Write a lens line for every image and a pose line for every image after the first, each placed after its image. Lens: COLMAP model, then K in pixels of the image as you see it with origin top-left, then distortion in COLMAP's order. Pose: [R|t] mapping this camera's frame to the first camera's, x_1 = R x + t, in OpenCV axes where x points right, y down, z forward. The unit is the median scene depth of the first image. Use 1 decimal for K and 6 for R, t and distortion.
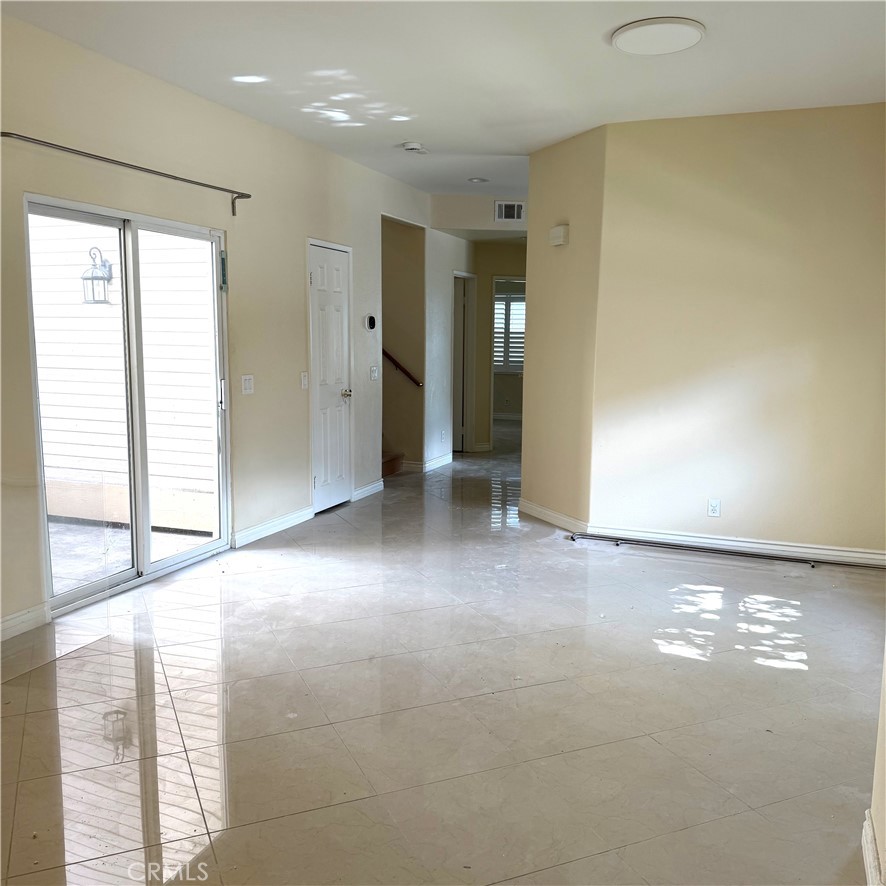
lens RADIAL K [[832.6, 0, 443.0], [0, 832.6, 443.0], [0, 0, 1]] dist [-0.005016, -0.004302]
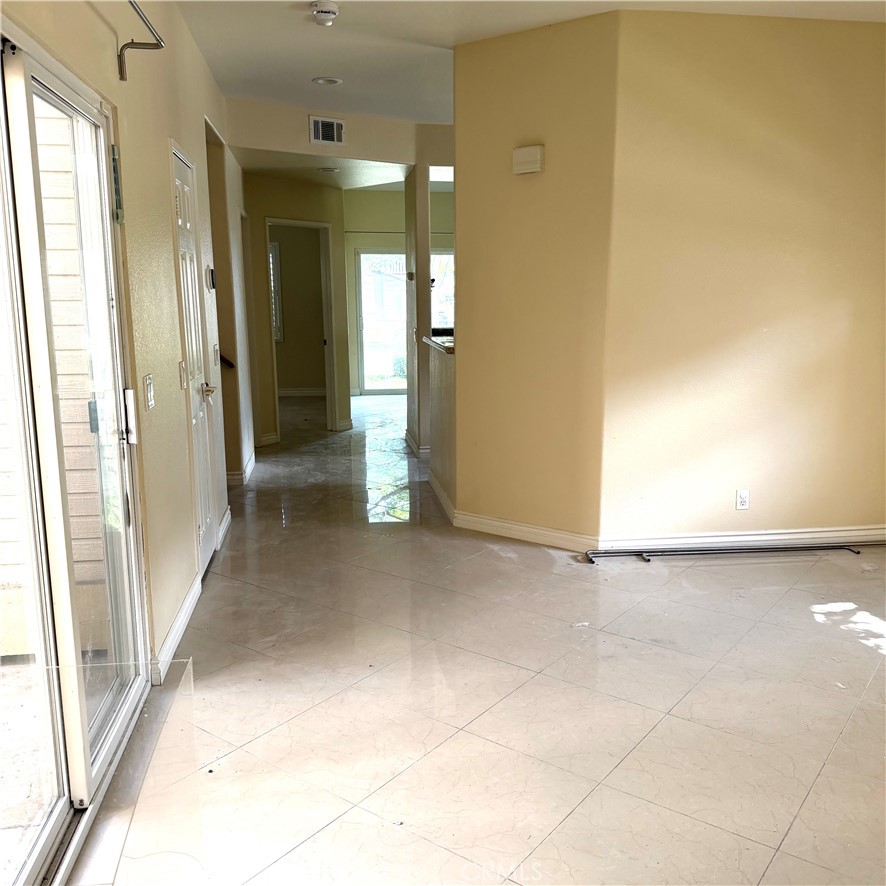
lens RADIAL K [[821.1, 0, 443.0], [0, 821.1, 443.0], [0, 0, 1]] dist [0.051188, -0.199286]
pose [[0.869094, -0.102594, 0.483890, -0.325502], [0.075393, 0.994299, 0.075400, -0.062224], [-0.488867, -0.029048, 0.871875, 0.409207]]
